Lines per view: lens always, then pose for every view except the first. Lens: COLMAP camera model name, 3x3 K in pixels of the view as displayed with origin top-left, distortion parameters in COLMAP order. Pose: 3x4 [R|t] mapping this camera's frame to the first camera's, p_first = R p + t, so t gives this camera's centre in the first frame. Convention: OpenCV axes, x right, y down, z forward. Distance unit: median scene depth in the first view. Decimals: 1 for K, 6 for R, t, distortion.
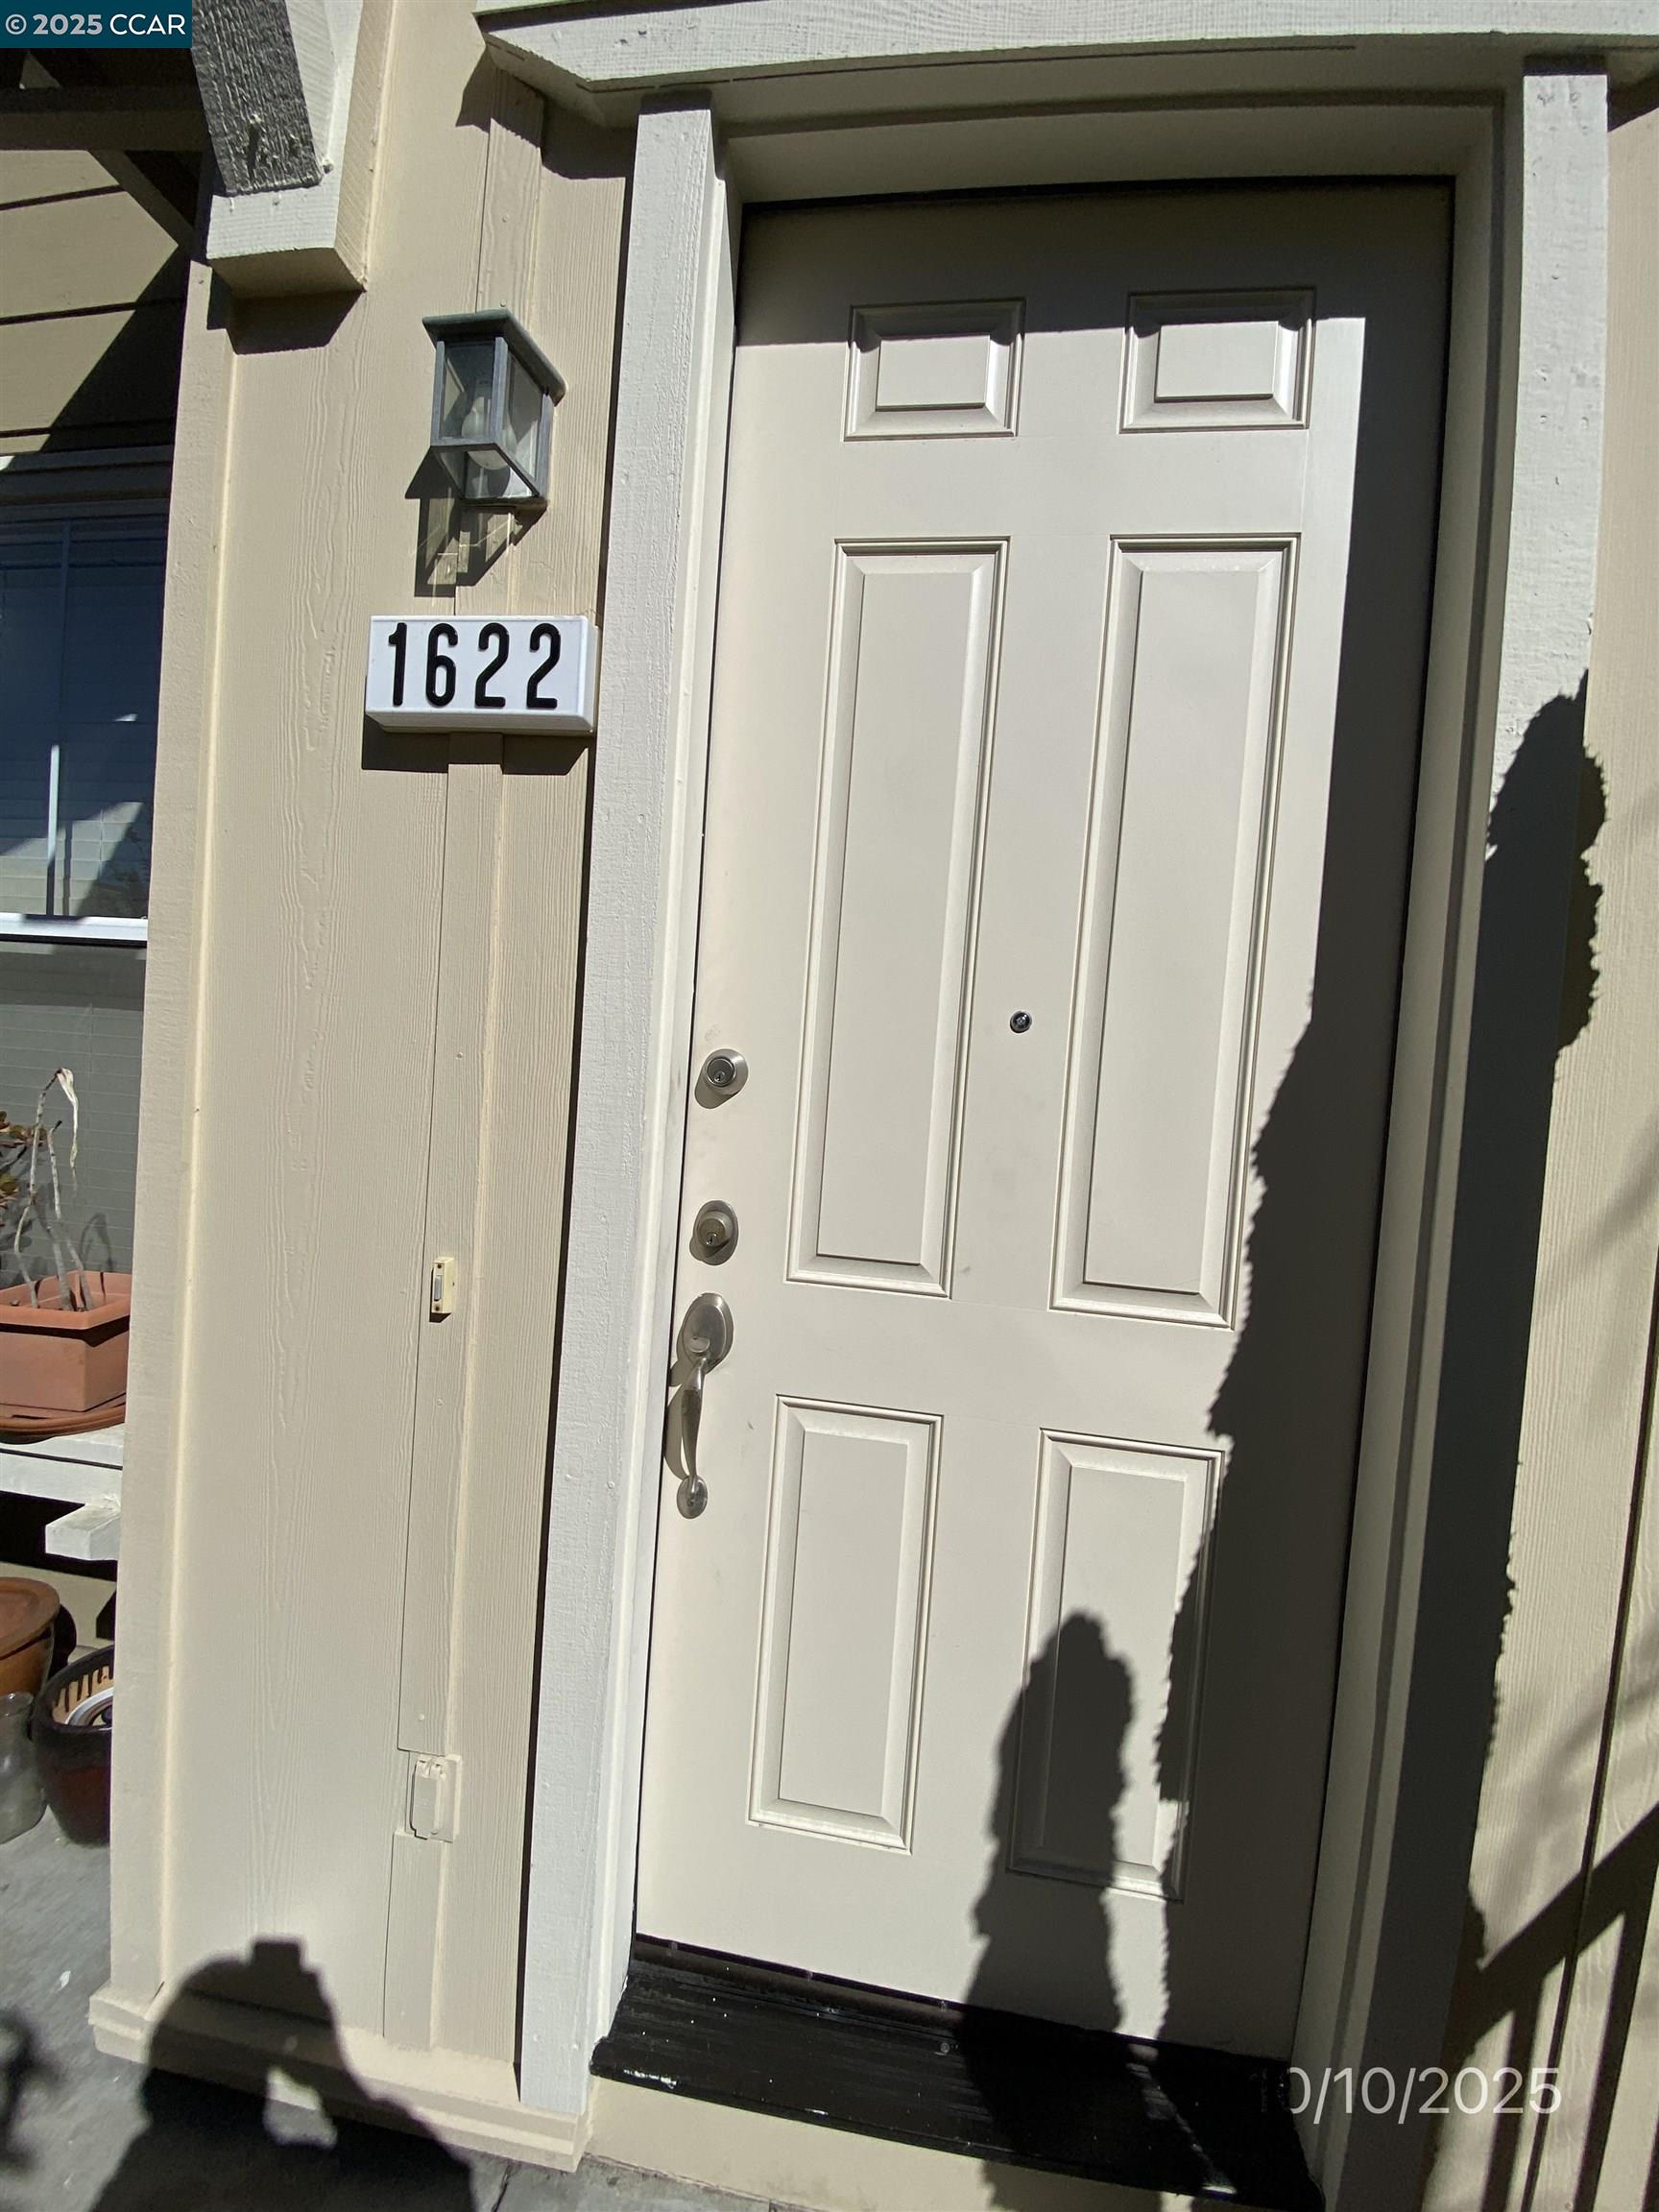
lens RADIAL K [[920.5, 0, 828.5], [0, 920.5, 1104.0], [0, 0, 1]] dist [0.011072, -0.017484]
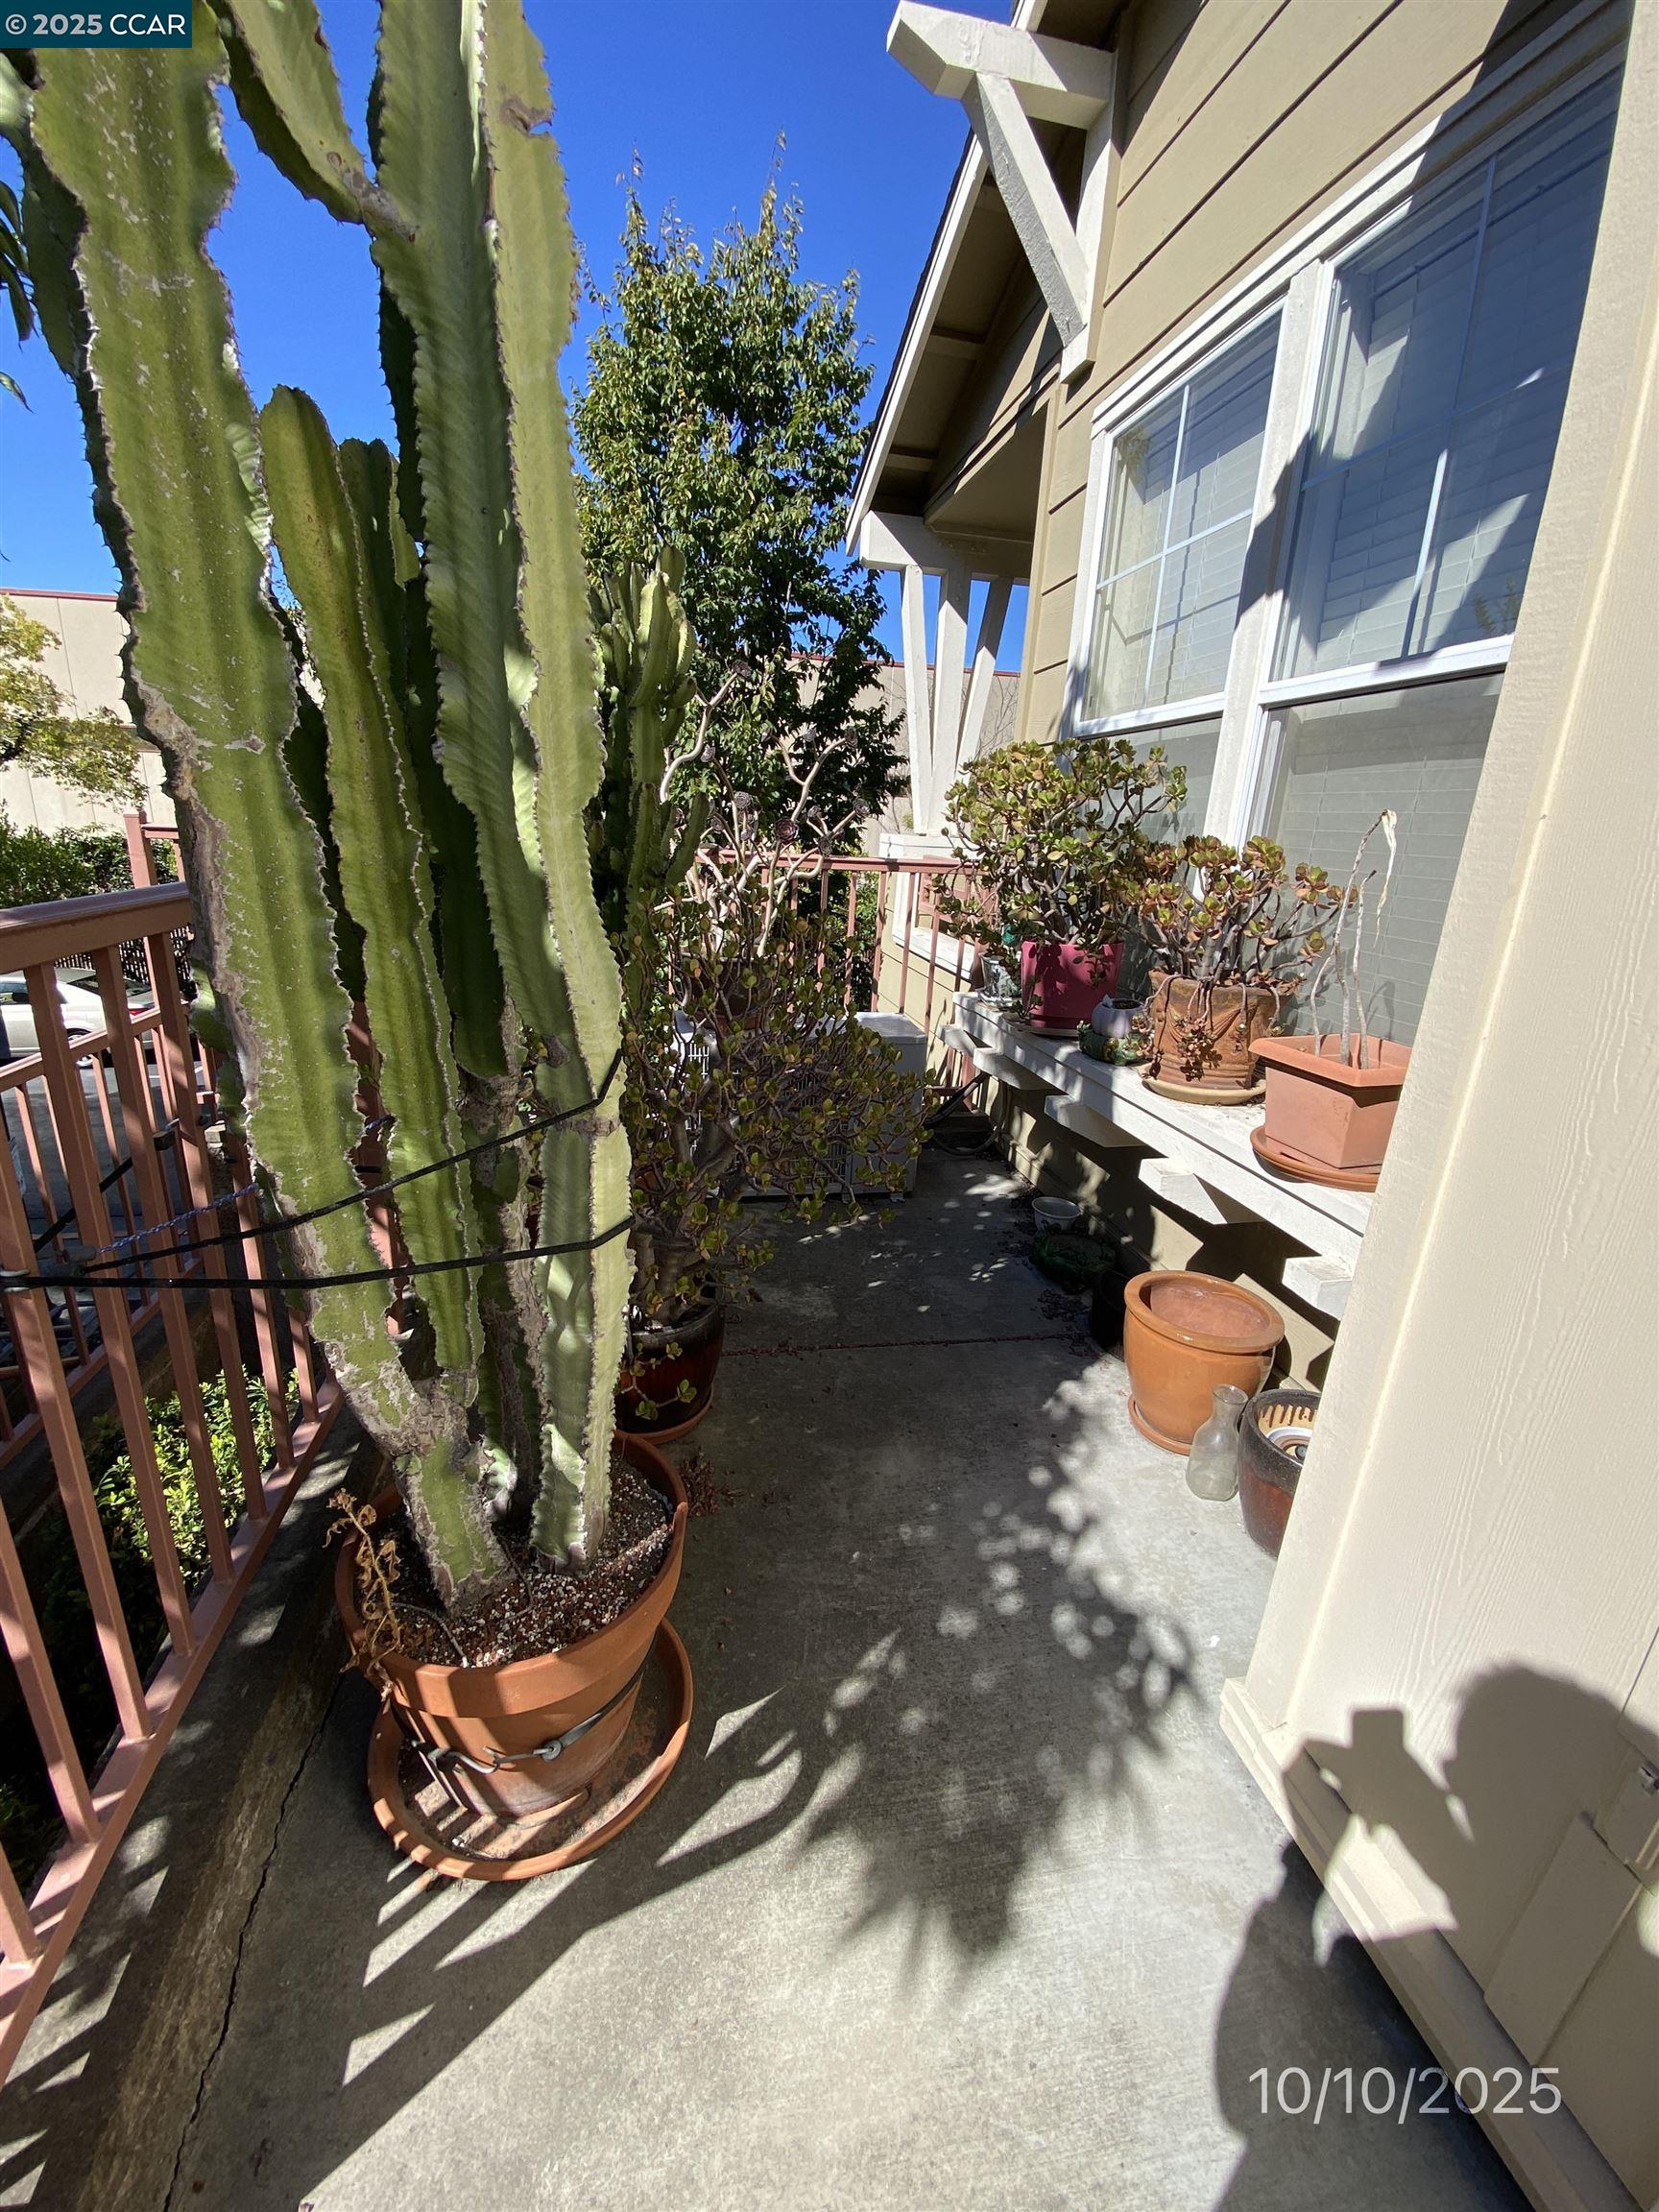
lens RADIAL K [[920.5, 0, 823.2], [0, 920.5, 1112.1], [0, 0, 1]] dist [0.011072, -0.017484]
pose [[0.342089, 0.237654, -0.909118, -0.100006], [-0.054878, 0.970890, 0.233153, 0.069396], [0.938064, -0.029868, 0.345173, 0.122699]]
